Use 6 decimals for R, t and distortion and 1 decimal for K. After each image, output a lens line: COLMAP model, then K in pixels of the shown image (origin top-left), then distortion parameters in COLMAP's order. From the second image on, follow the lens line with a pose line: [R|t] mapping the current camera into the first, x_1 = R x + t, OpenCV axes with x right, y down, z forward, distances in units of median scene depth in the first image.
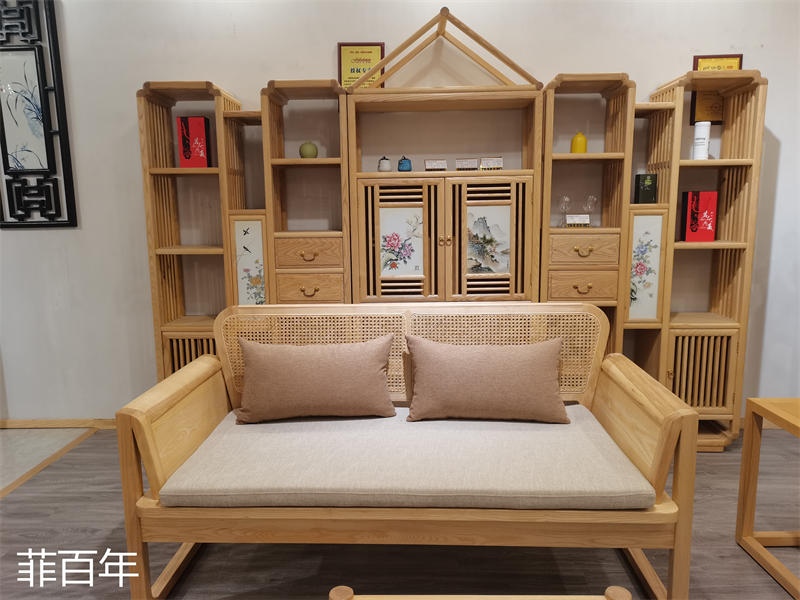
lens RADIAL K [[610.6, 0, 400.0], [0, 610.6, 300.0], [0, 0, 1]] dist [0.032688, -0.002992]
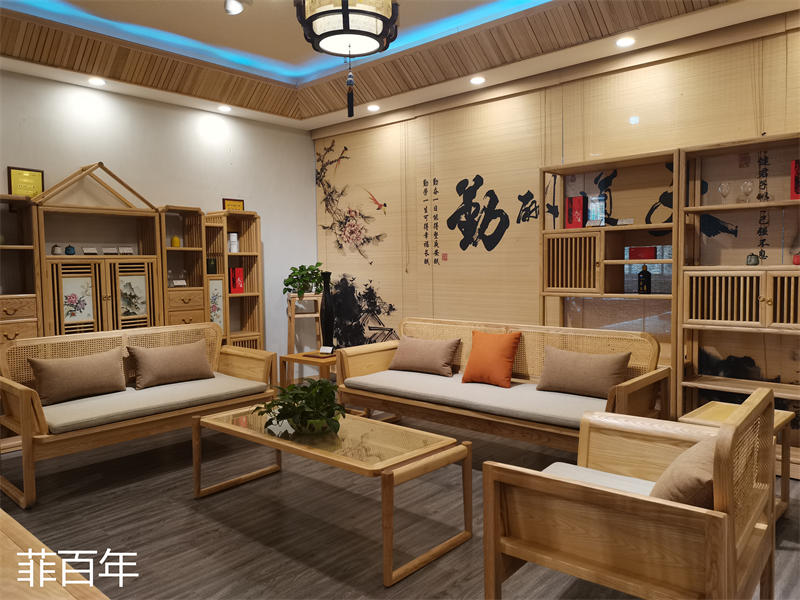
lens RADIAL K [[610.6, 0, 400.0], [0, 610.6, 300.0], [0, 0, 1]] dist [0.032688, -0.002992]
pose [[0.646936, -0.040735, 0.761455, -0.672306], [0.120765, 0.991443, -0.049564, 0.086351], [-0.752921, 0.124022, 0.646320, -0.651863]]
